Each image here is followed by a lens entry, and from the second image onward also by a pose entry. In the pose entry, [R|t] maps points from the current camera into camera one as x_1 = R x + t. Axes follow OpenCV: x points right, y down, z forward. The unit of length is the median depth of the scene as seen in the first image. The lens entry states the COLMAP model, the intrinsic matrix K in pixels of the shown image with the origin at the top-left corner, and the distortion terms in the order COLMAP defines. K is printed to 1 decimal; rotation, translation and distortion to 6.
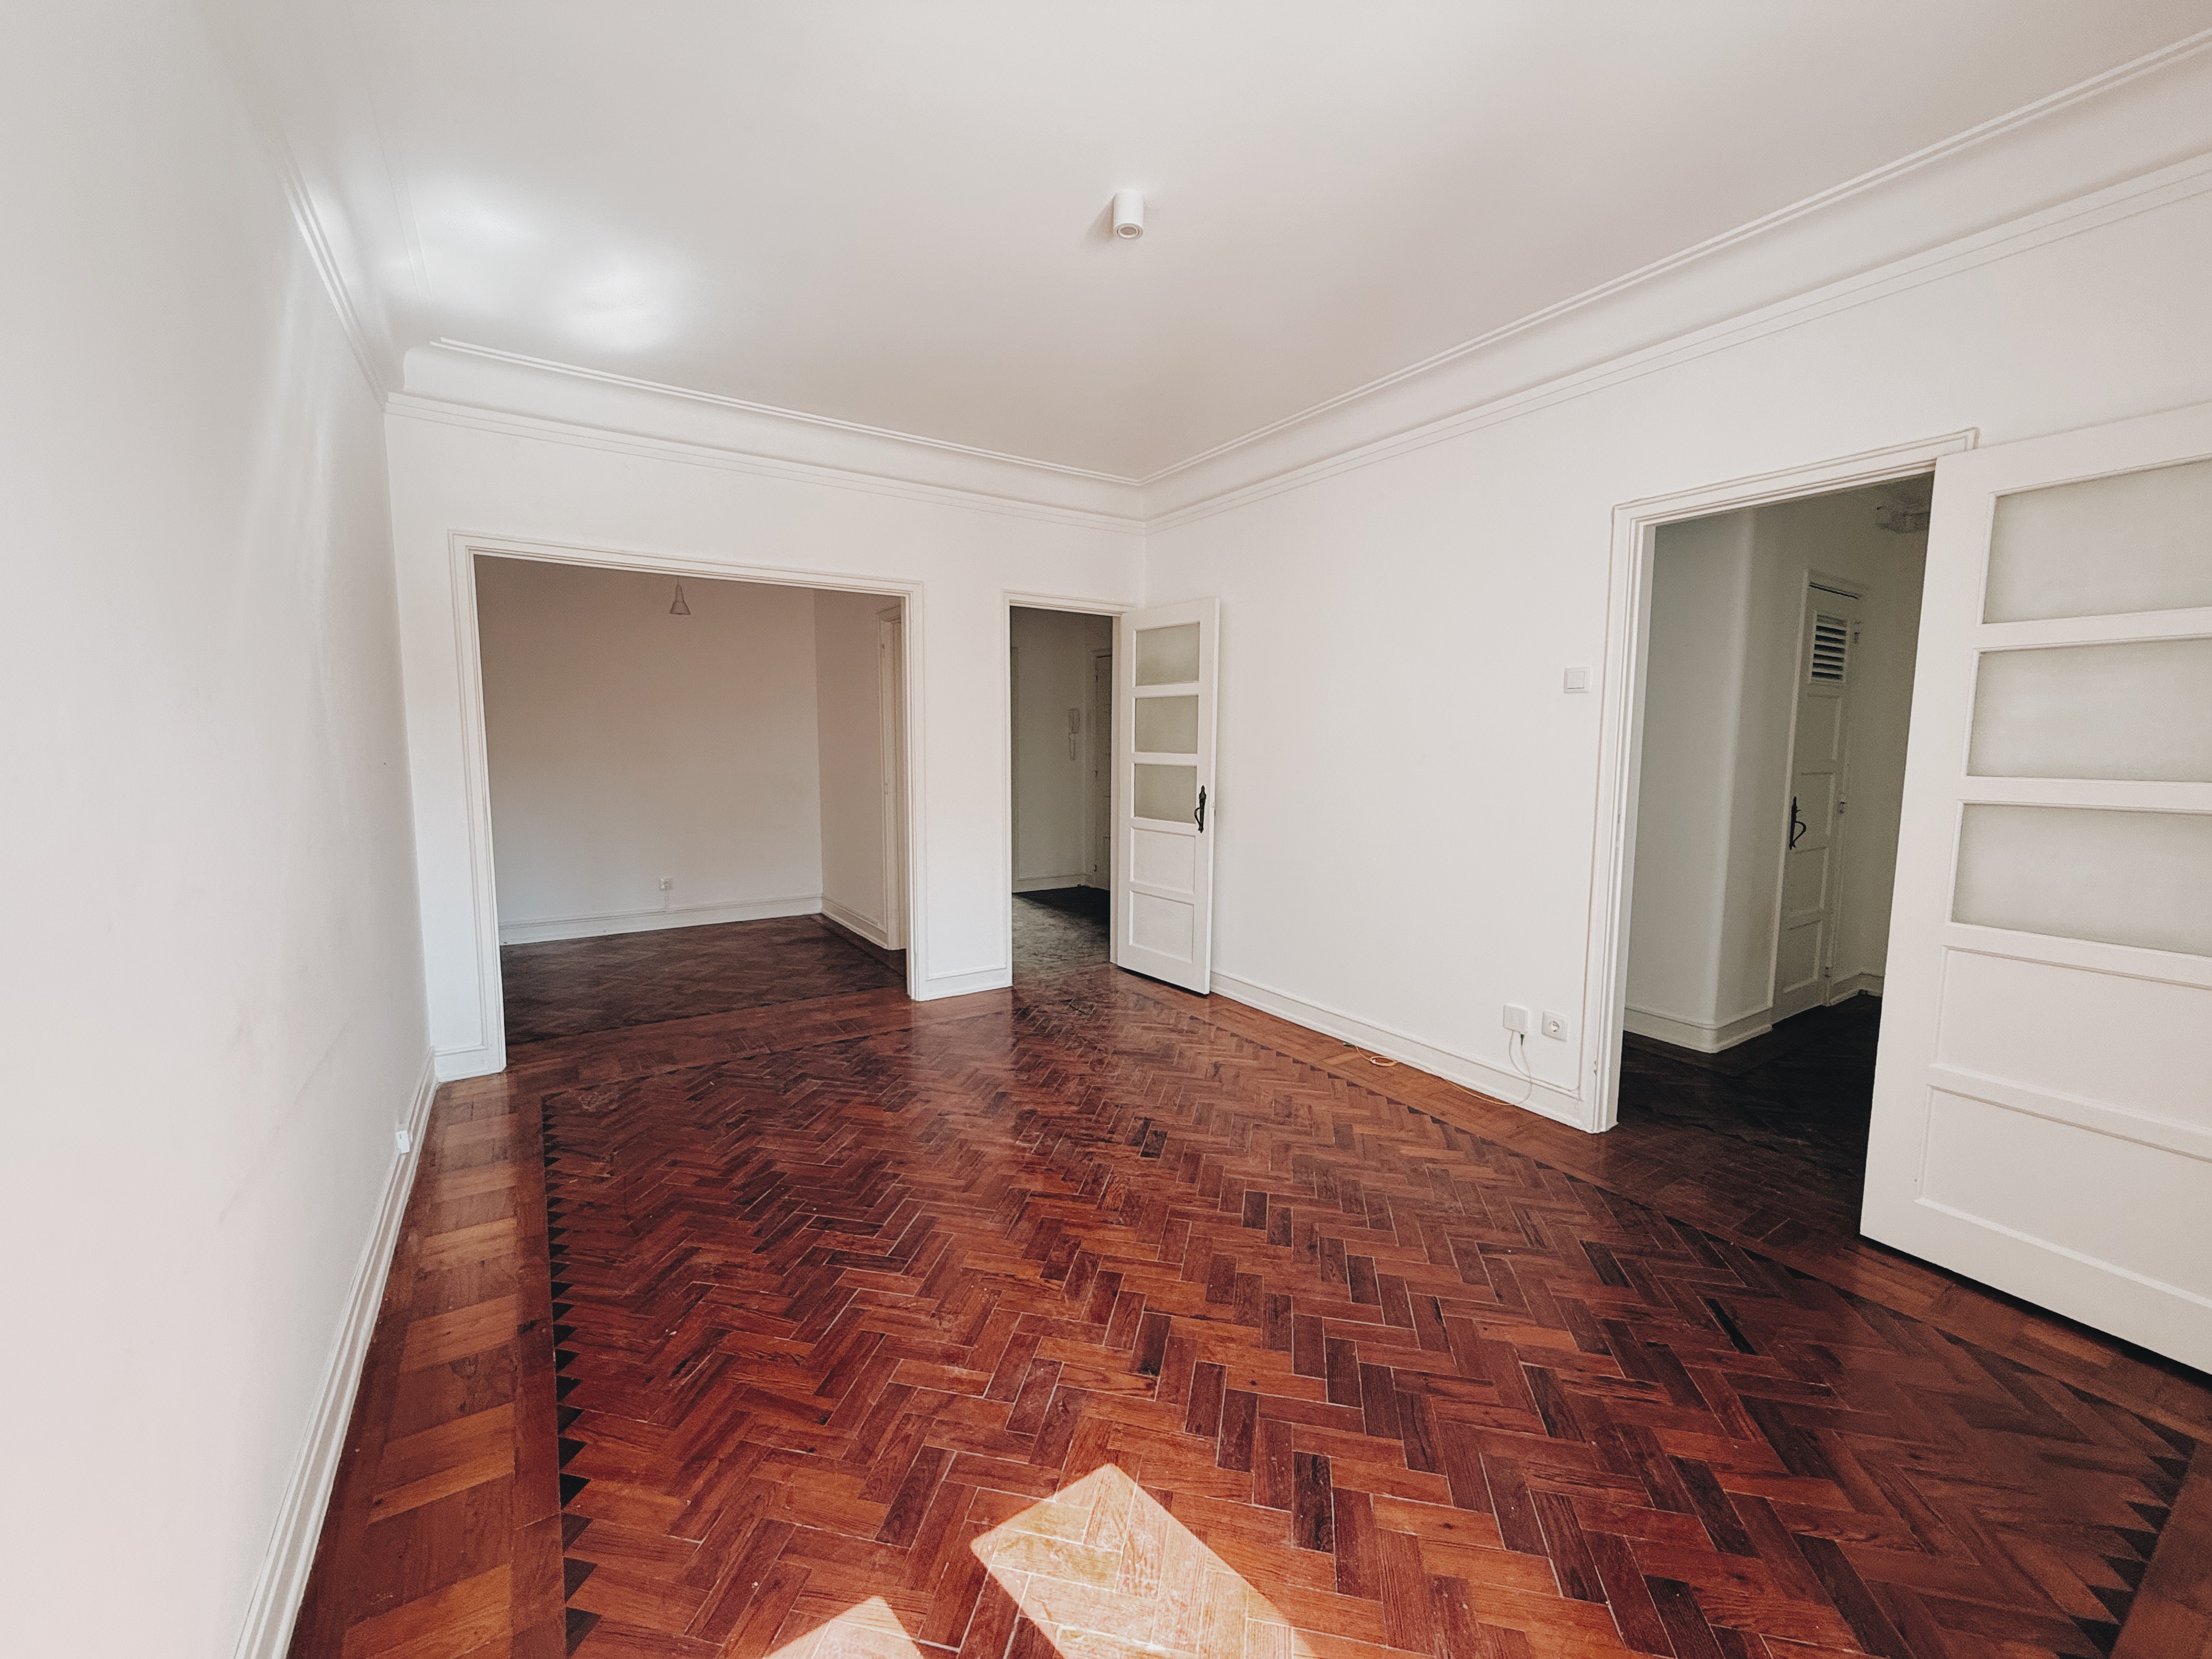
lens RADIAL K [[878.2, 0, 1099.3], [0, 878.2, 828.3], [0, 0, 1]] dist [0.001157, 0.000116]
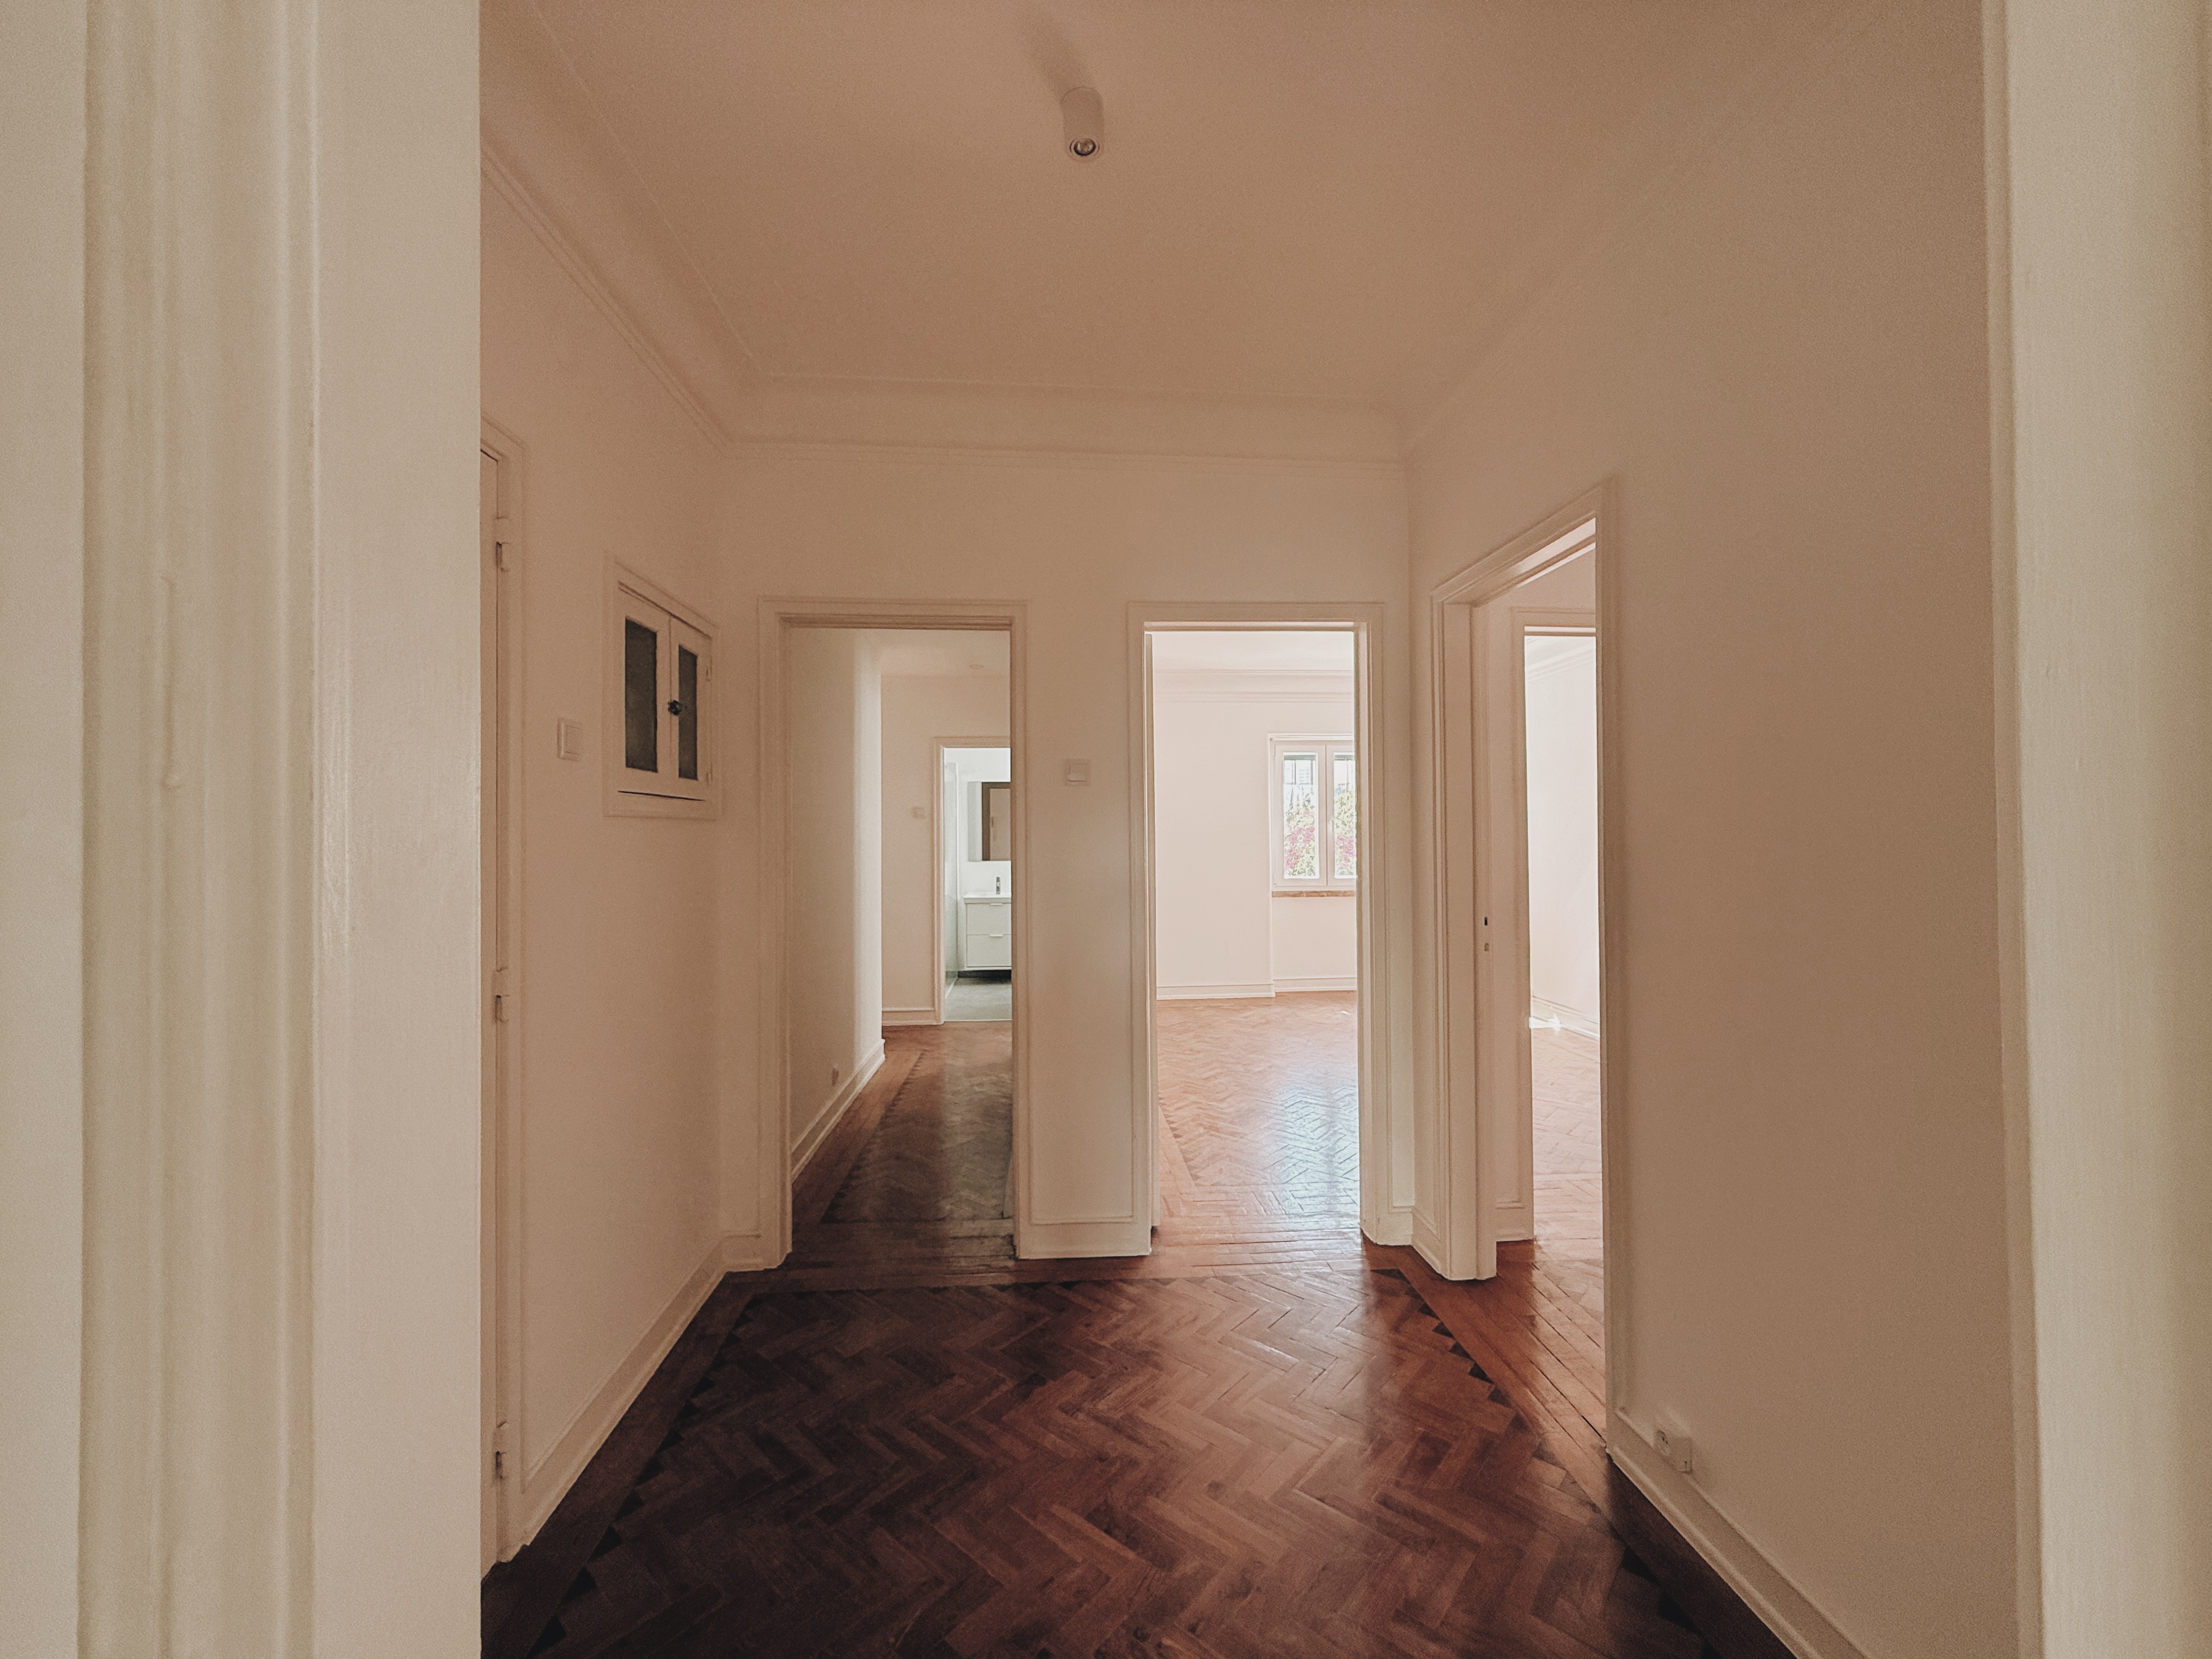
lens RADIAL K [[878.2, 0, 1099.3], [0, 878.2, 828.3], [0, 0, 1]] dist [0.001157, 0.000116]
pose [[-0.873017, 0.010110, 0.487584, -0.347970], [0.054203, 0.995602, 0.076406, -0.233221], [-0.484668, 0.093133, -0.869726, 2.276911]]
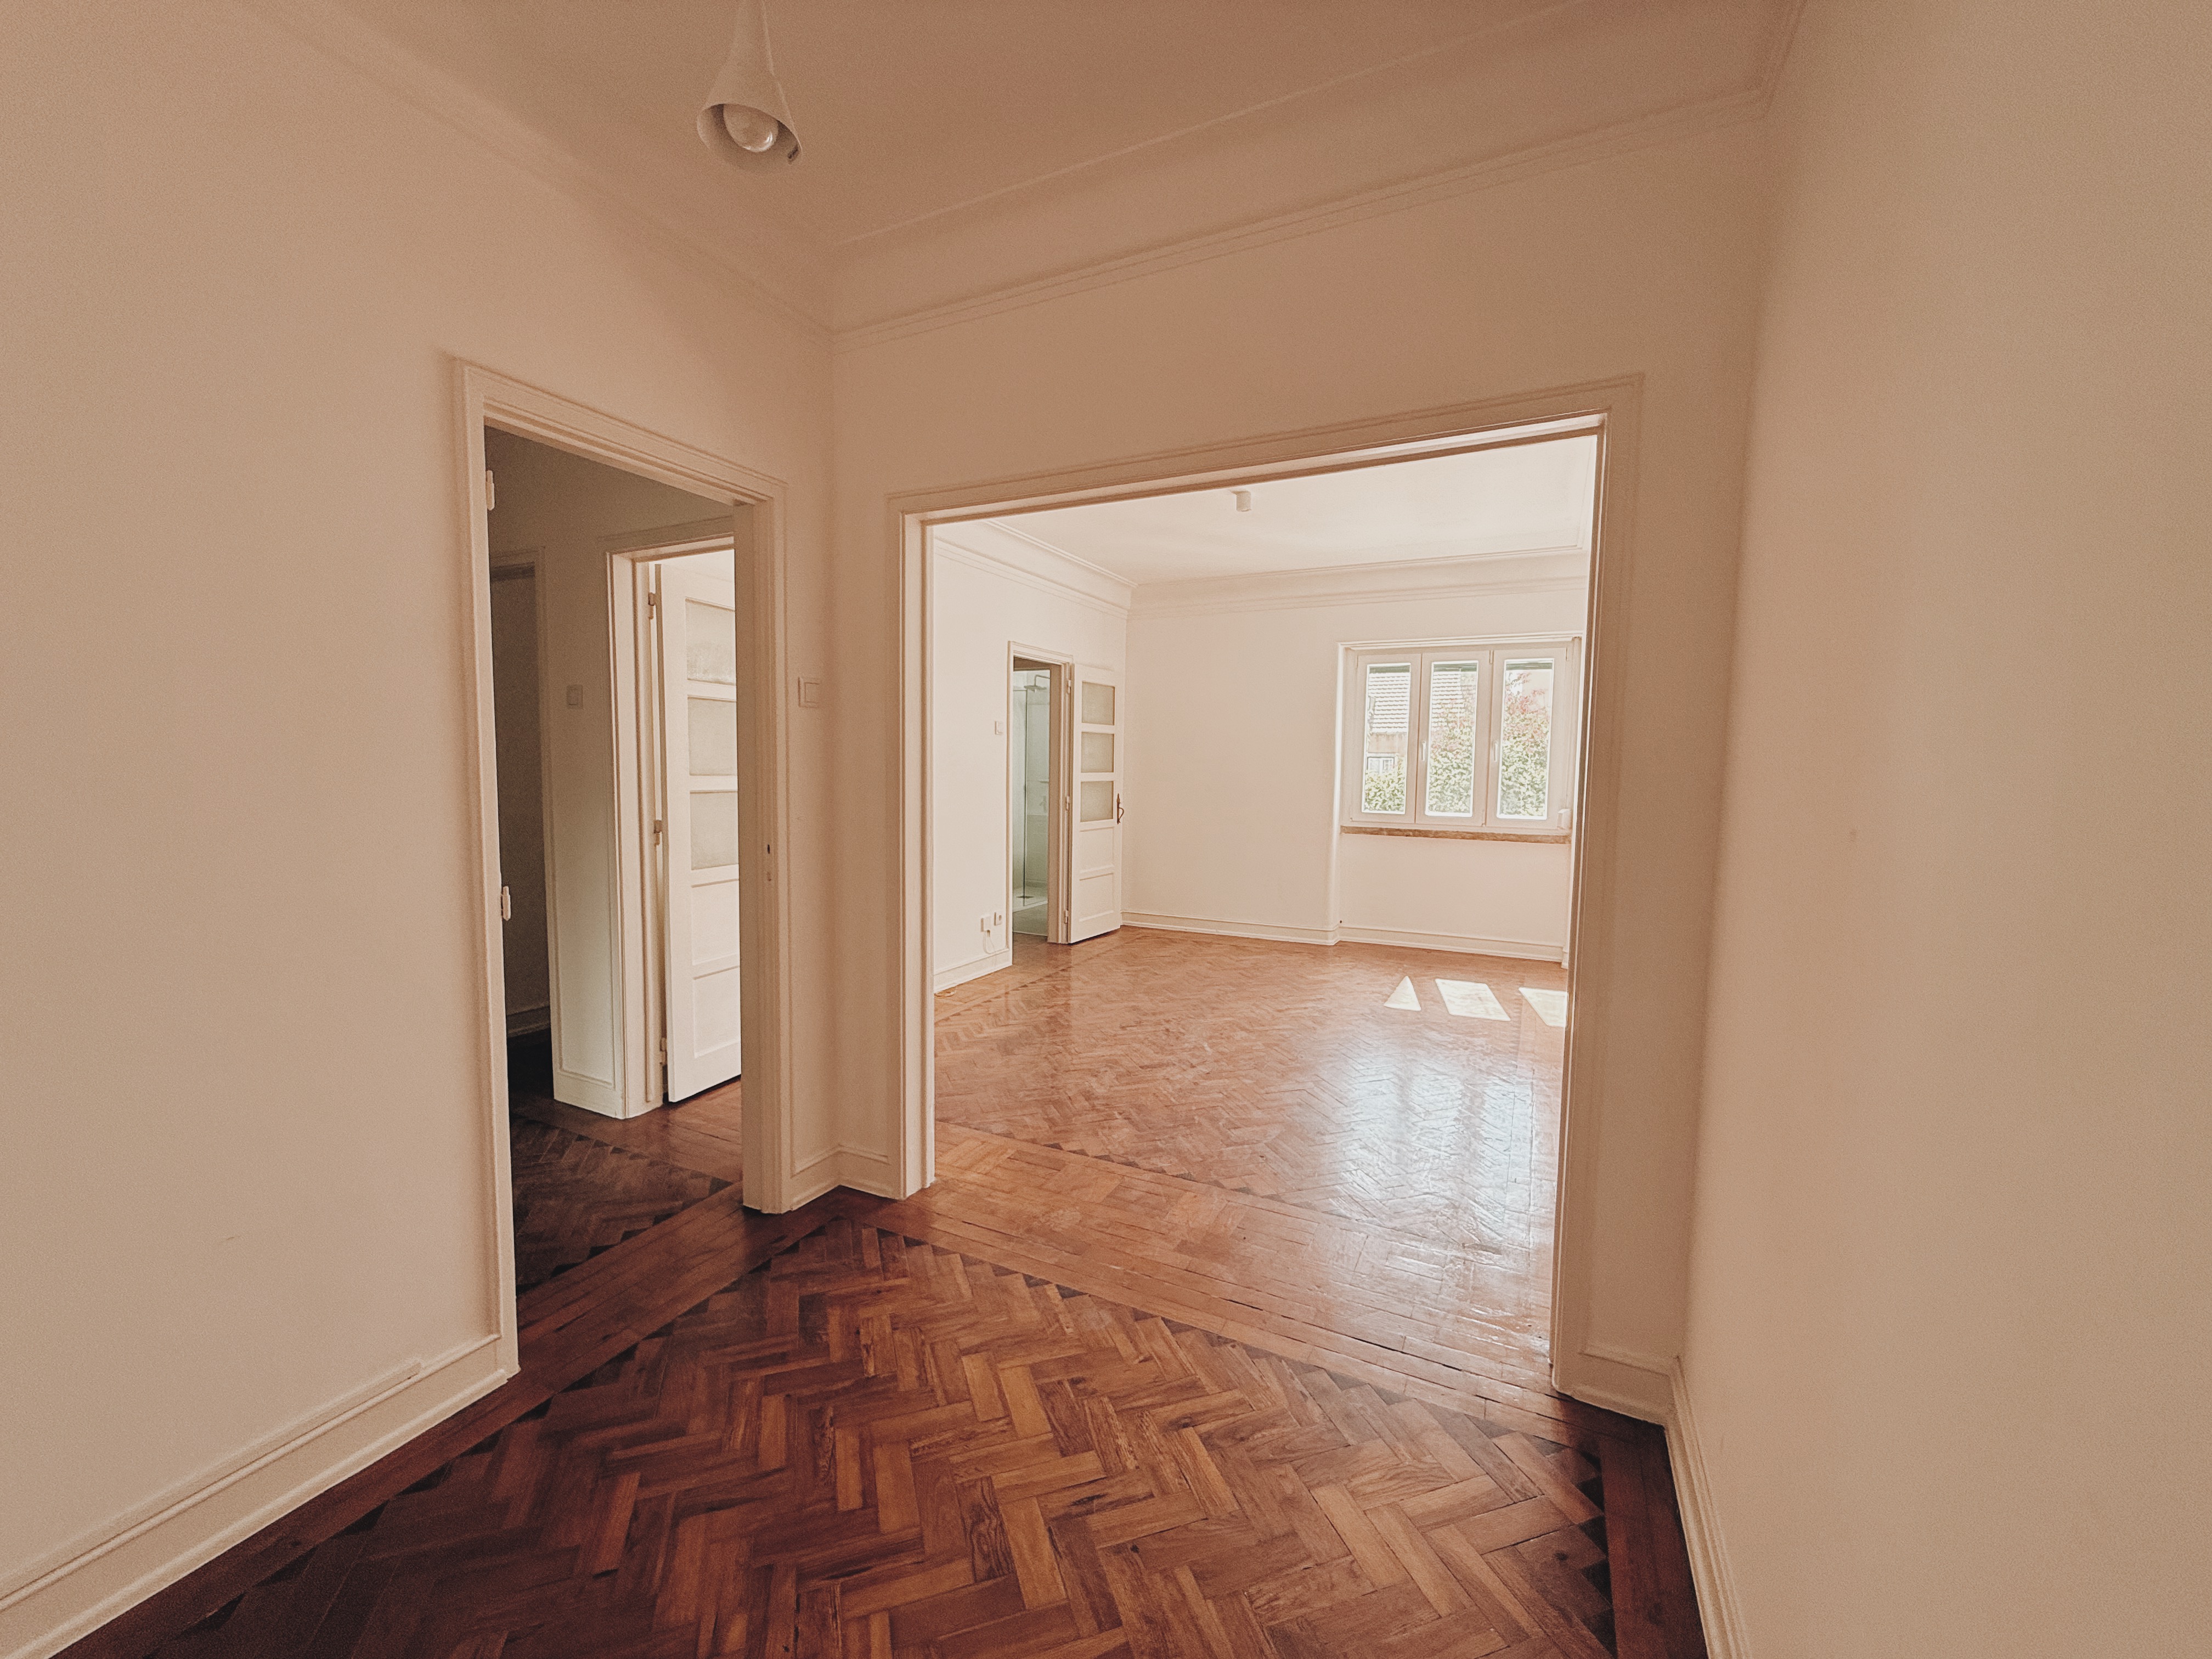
lens RADIAL K [[878.2, 0, 1099.3], [0, 878.2, 828.3], [0, 0, 1]] dist [0.001157, 0.000116]
pose [[-0.504916, -0.077151, 0.859713, -1.039448], [0.070902, 0.988925, 0.130388, -0.165299], [-0.860251, 0.126790, -0.493854, 1.555235]]
